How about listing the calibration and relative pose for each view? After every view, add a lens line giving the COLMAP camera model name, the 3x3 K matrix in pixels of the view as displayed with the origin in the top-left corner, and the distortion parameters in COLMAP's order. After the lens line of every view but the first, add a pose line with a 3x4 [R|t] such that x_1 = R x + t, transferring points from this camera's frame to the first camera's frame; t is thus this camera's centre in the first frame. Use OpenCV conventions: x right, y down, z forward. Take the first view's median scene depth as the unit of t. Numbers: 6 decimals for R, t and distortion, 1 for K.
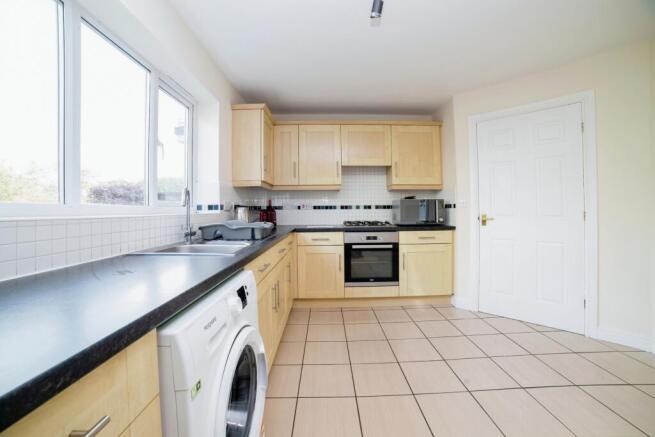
lens RADIAL K [[272.4, 0, 327.5], [0, 272.4, 213.7], [0, 0, 1]] dist [-0.056525, 0.000068]
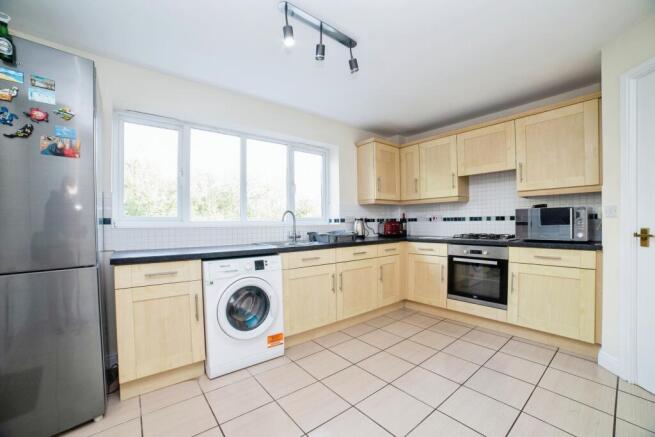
lens RADIAL K [[265.3, 0, 327.1], [0, 265.3, 230.1], [0, 0, 1]] dist [0.000818, 0.000121]
pose [[0.640867, 0.020883, -0.767368, 0.526093], [-0.004514, 0.999715, 0.023437, -0.004474], [0.767639, -0.011556, 0.640779, 0.026239]]
